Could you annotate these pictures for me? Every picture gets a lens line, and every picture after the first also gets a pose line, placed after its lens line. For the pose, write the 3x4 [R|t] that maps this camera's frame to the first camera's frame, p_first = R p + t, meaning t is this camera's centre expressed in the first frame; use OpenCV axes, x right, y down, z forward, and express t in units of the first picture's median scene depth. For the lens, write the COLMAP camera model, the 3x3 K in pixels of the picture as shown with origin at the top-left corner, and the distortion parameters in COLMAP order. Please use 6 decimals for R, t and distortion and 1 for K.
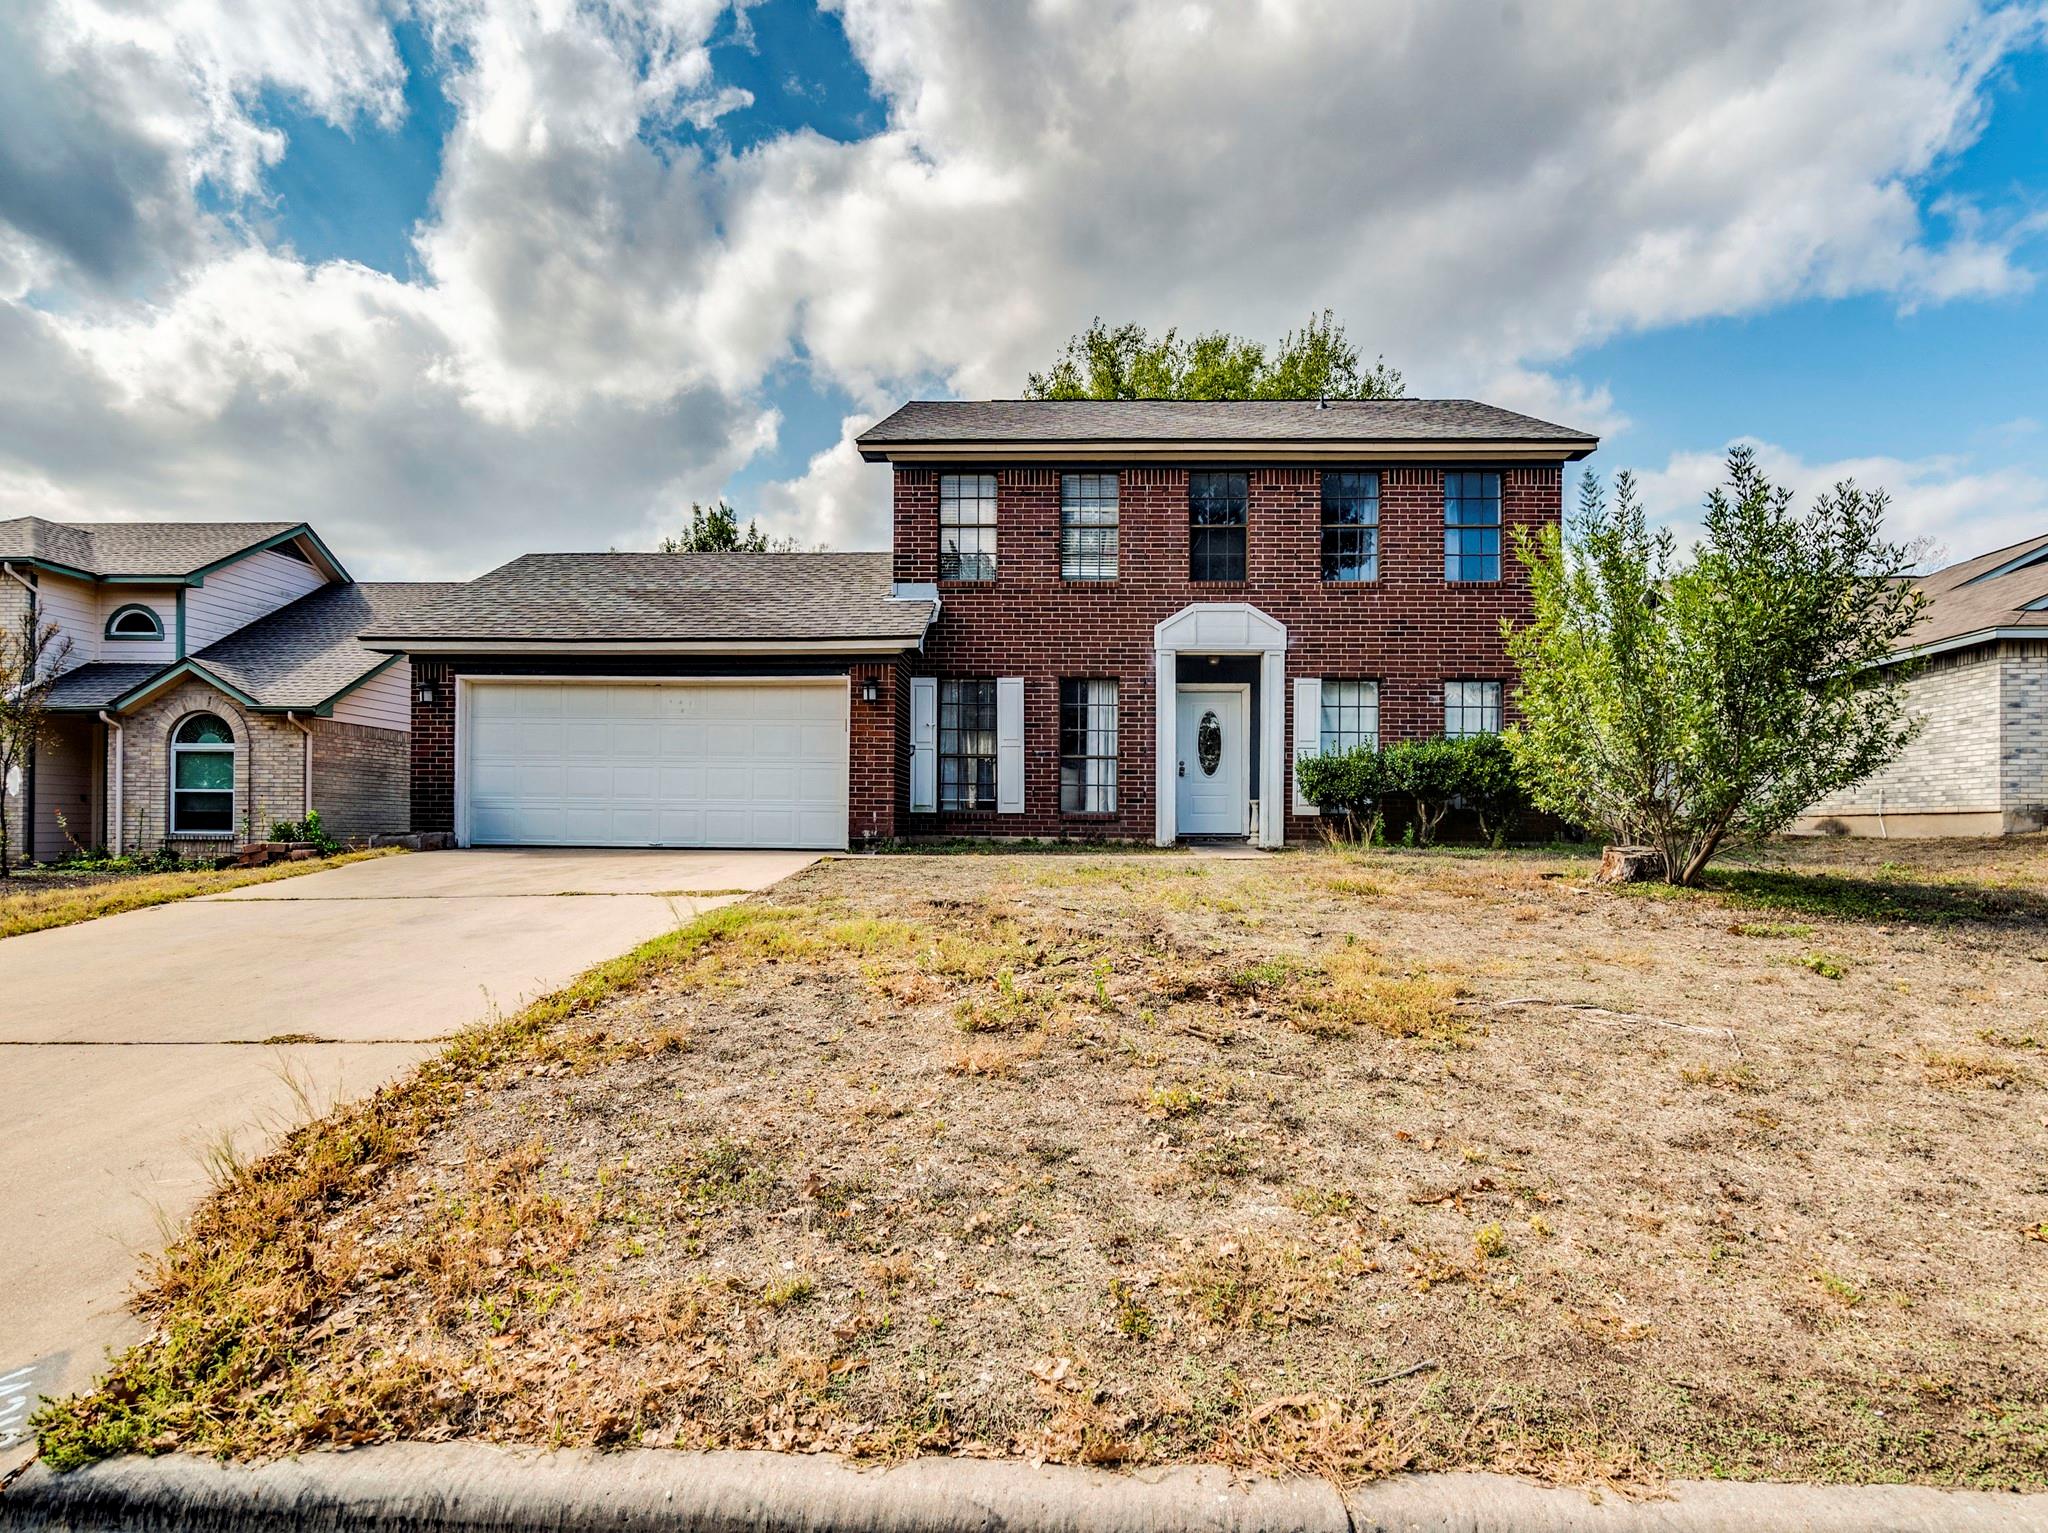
lens RADIAL K [[1151.0, 0, 1093.5], [0, 1151.0, 813.6], [0, 0, 1]] dist [-0.004397, 0.002067]
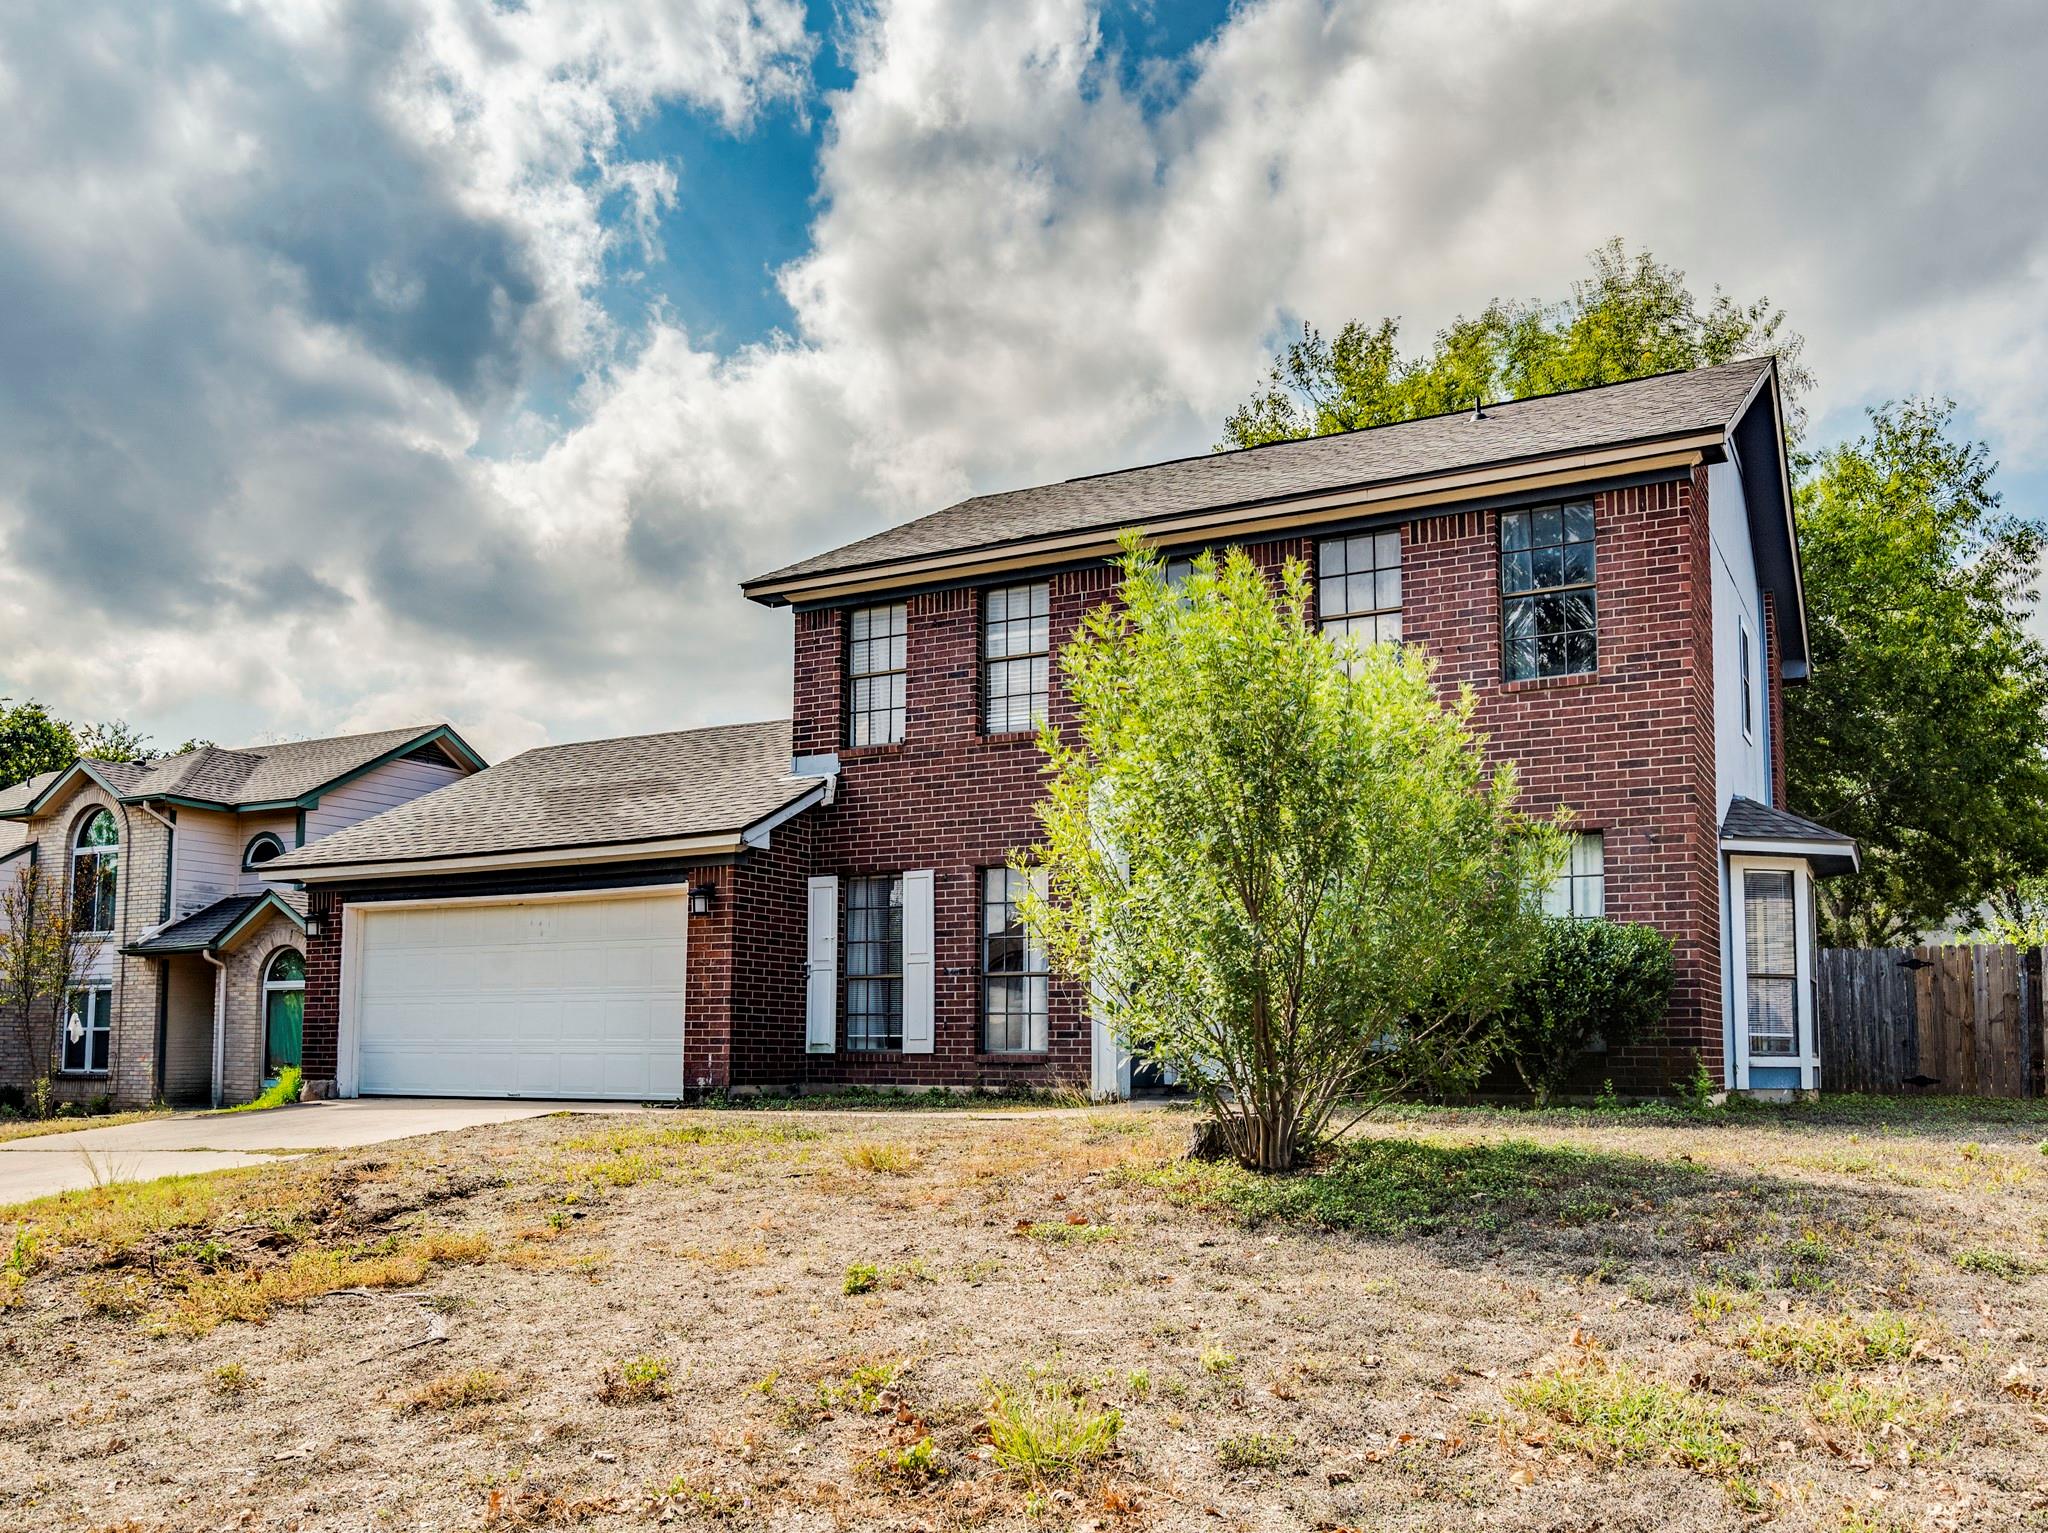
lens RADIAL K [[1810.6, 0, 1050.0], [0, 1810.6, 897.0], [0, 0, 1]] dist [0.018179, -0.012652]
pose [[0.881752, -0.046490, -0.469417, 0.550671], [0.007922, 0.996451, -0.083805, -0.002480], [0.471647, 0.070176, 0.878991, 0.013505]]
